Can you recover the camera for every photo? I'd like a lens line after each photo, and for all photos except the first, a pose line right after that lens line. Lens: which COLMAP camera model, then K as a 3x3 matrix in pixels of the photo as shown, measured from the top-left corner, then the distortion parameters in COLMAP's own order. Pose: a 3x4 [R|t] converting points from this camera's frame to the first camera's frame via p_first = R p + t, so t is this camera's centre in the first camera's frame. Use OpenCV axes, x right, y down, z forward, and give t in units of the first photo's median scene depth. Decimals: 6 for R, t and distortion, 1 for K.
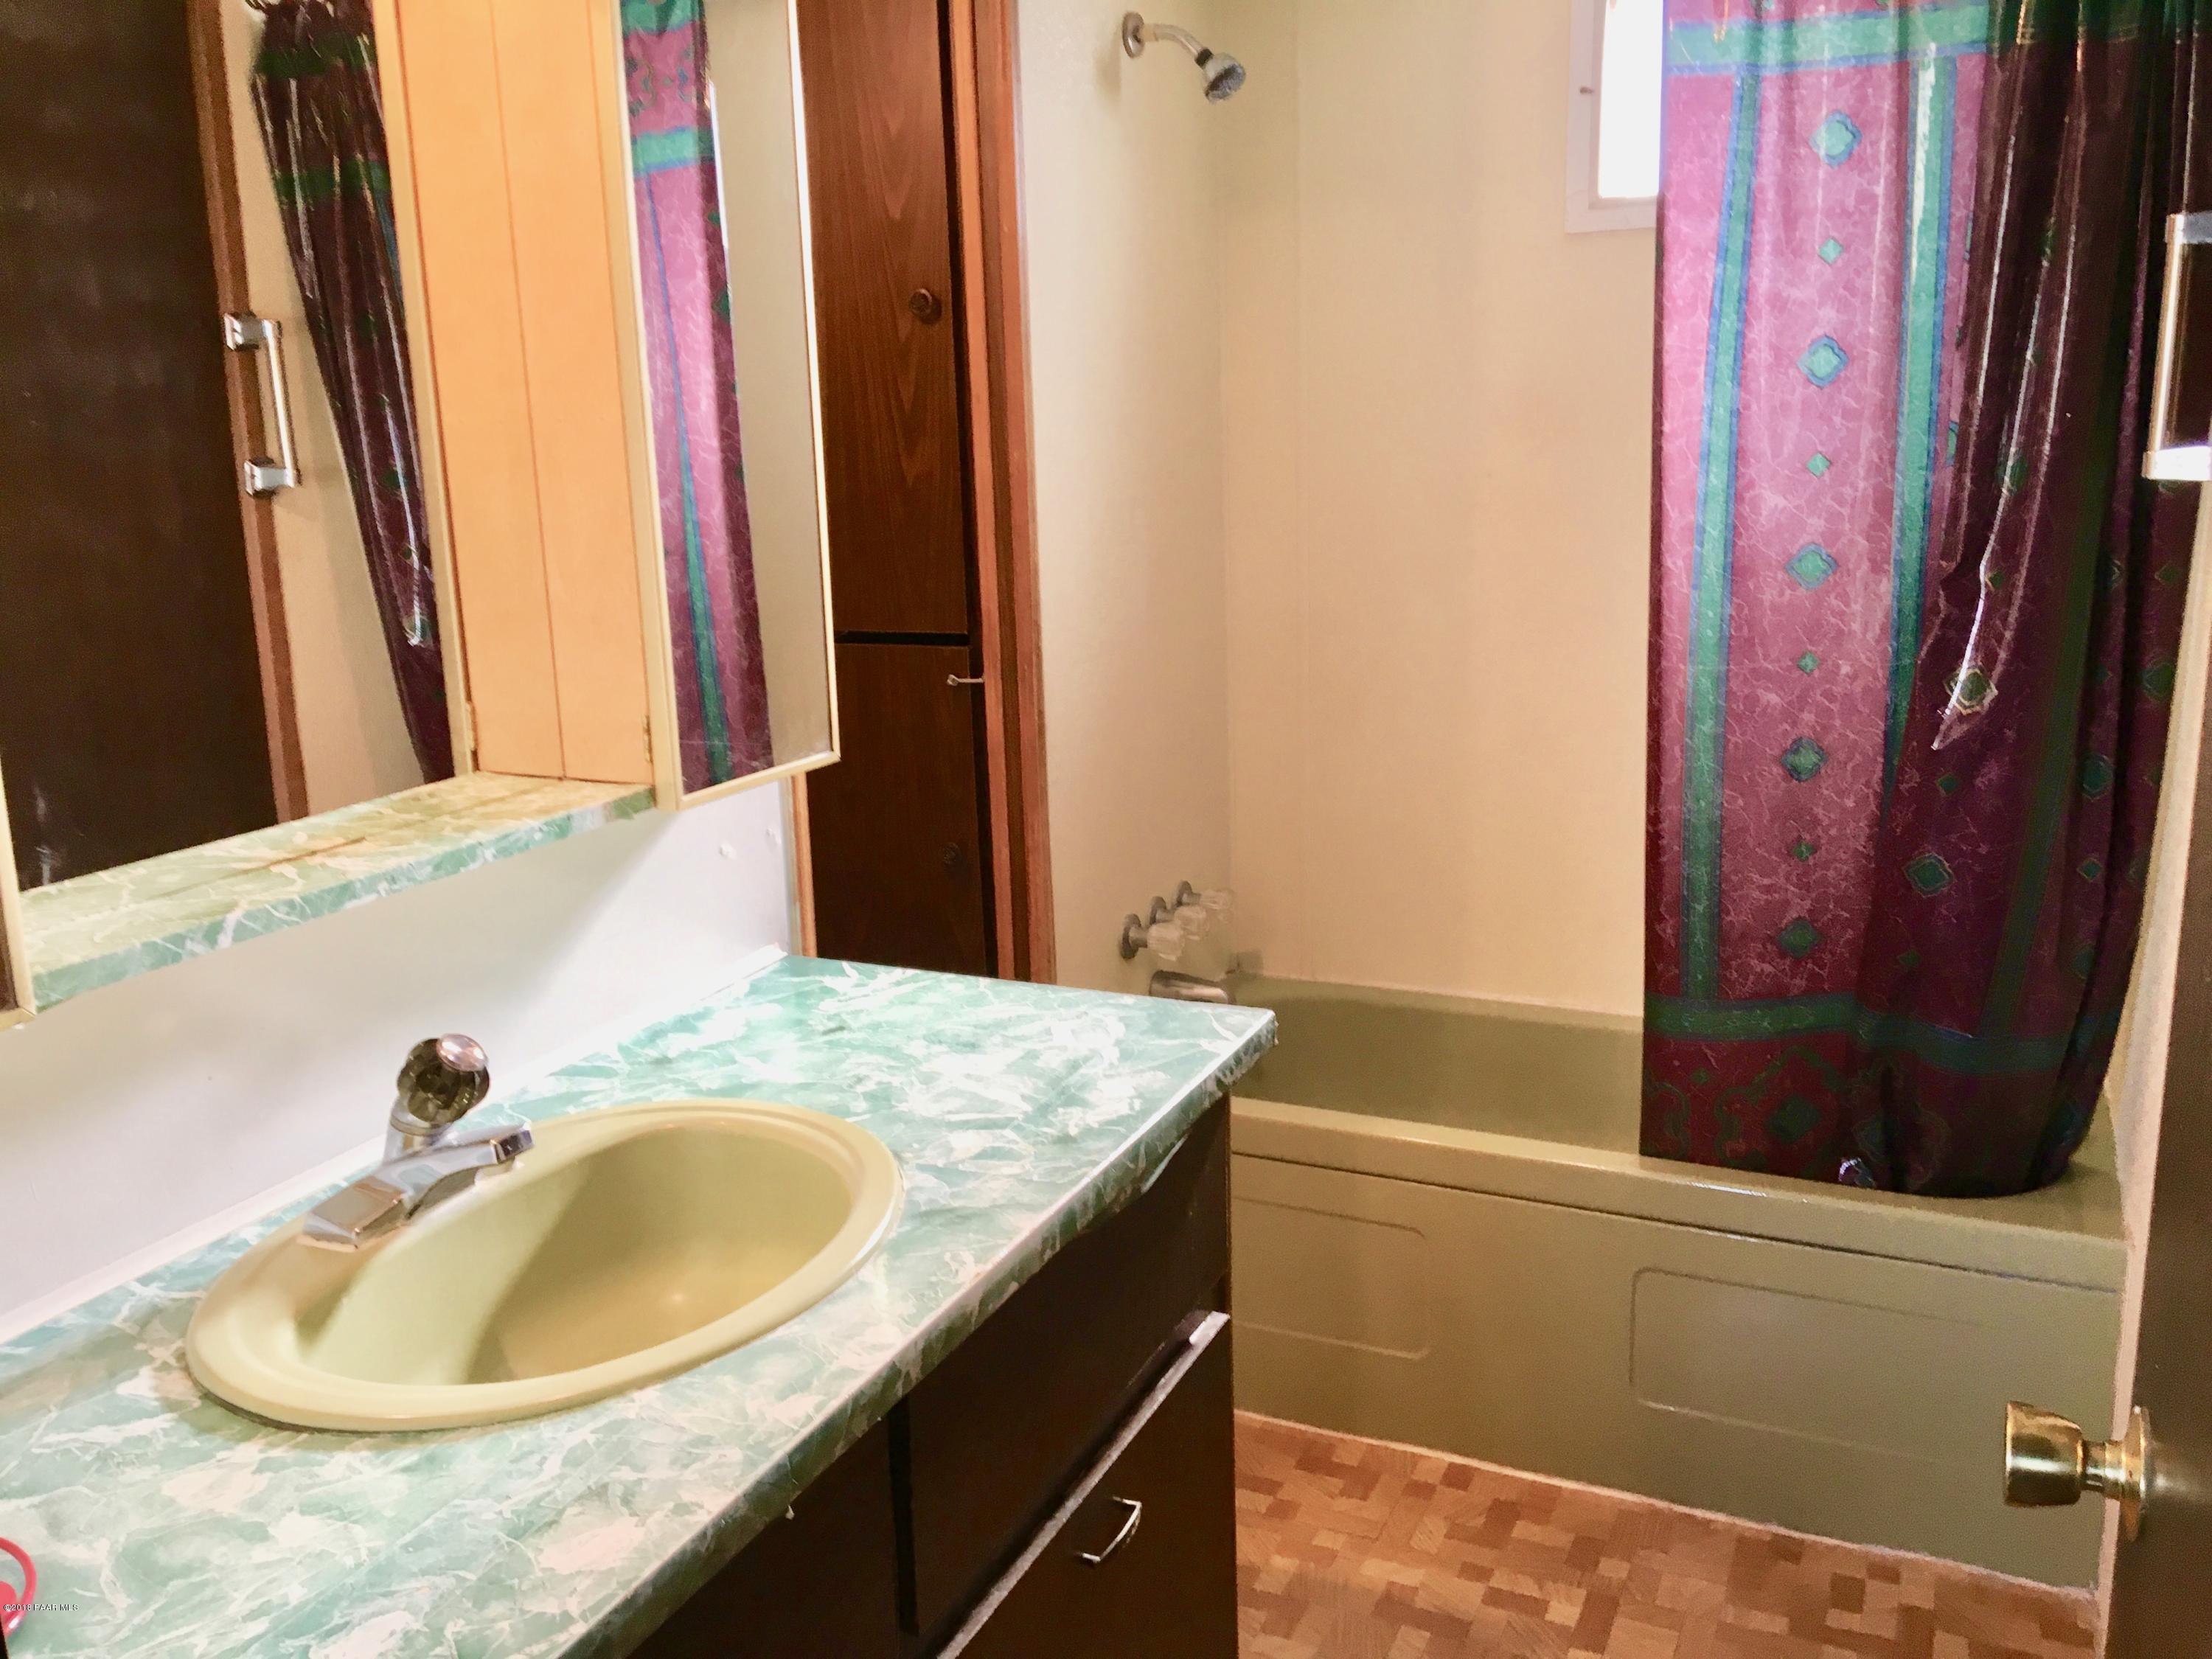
lens RADIAL K [[1904.9, 0, 1106.0], [0, 1904.9, 829.5], [0, 0, 1]] dist [0.106496, -0.153754]
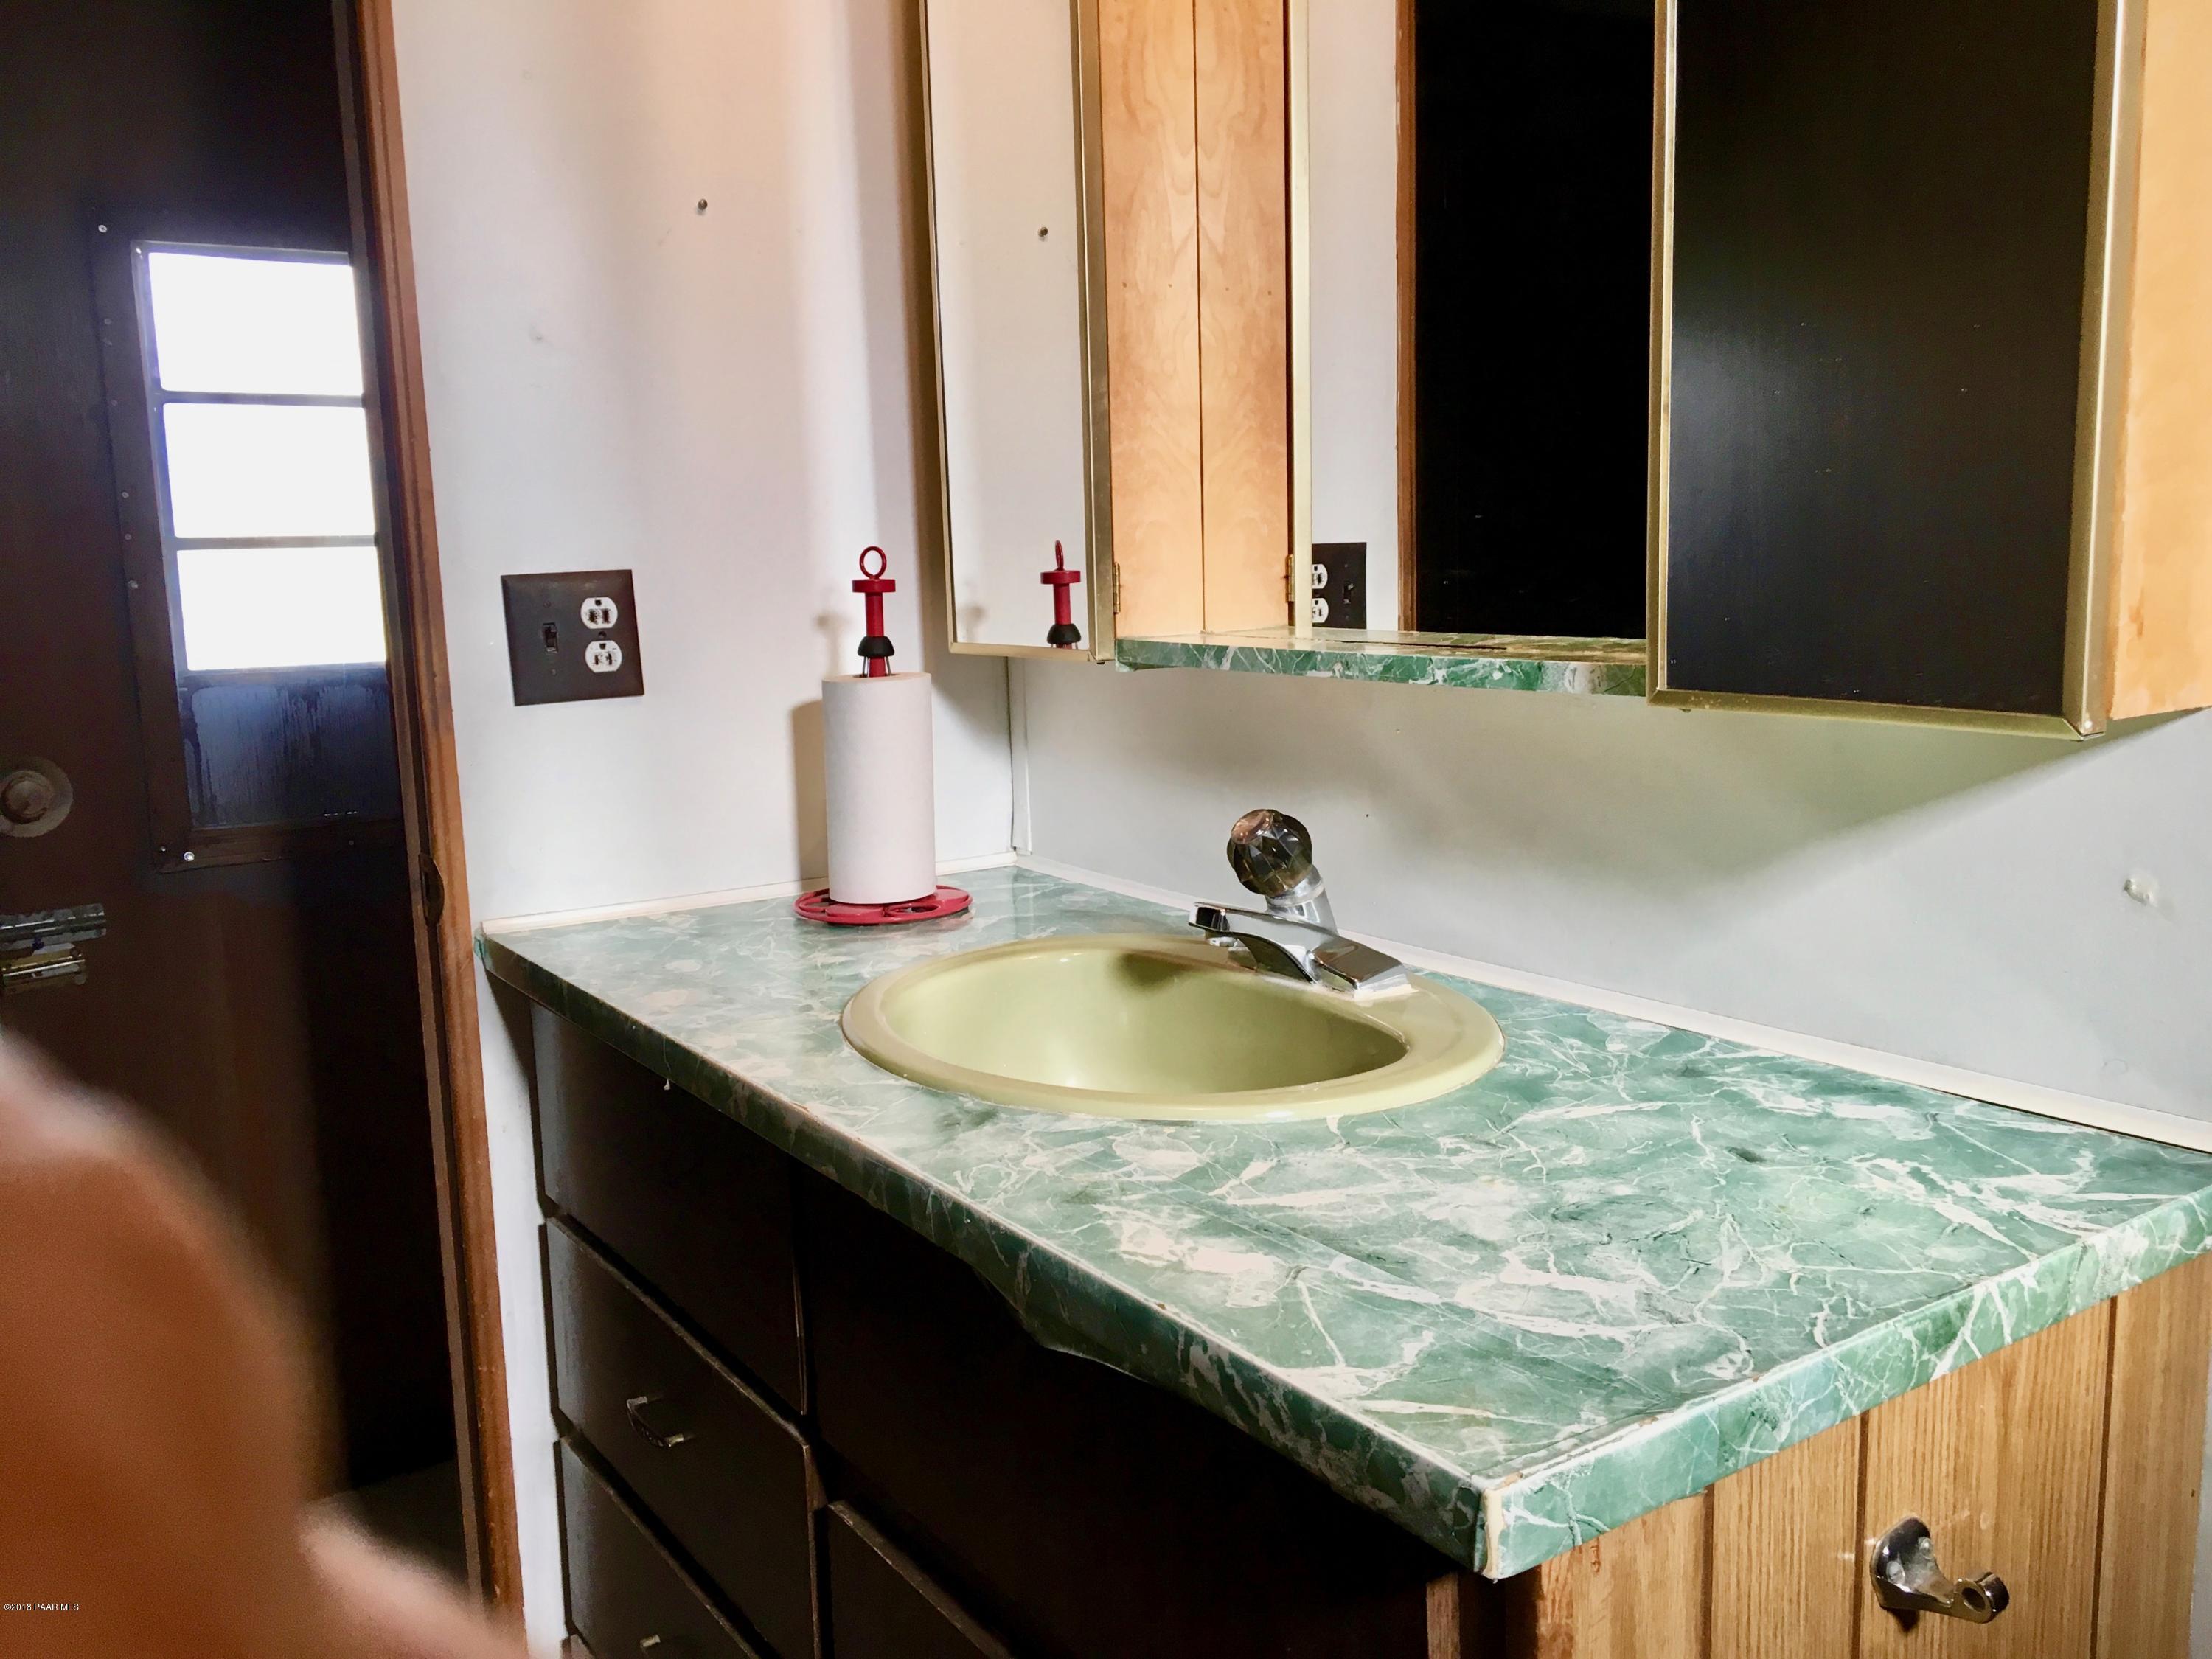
lens RADIAL K [[1904.9, 0, 1106.0], [0, 1904.9, 829.5], [0, 0, 1]] dist [0.106496, -0.153754]
pose [[-0.532322, 0.173206, -0.828633, 0.448218], [-0.142211, 0.946638, 0.289229, -0.135361], [0.834511, 0.271804, -0.479284, 1.153309]]
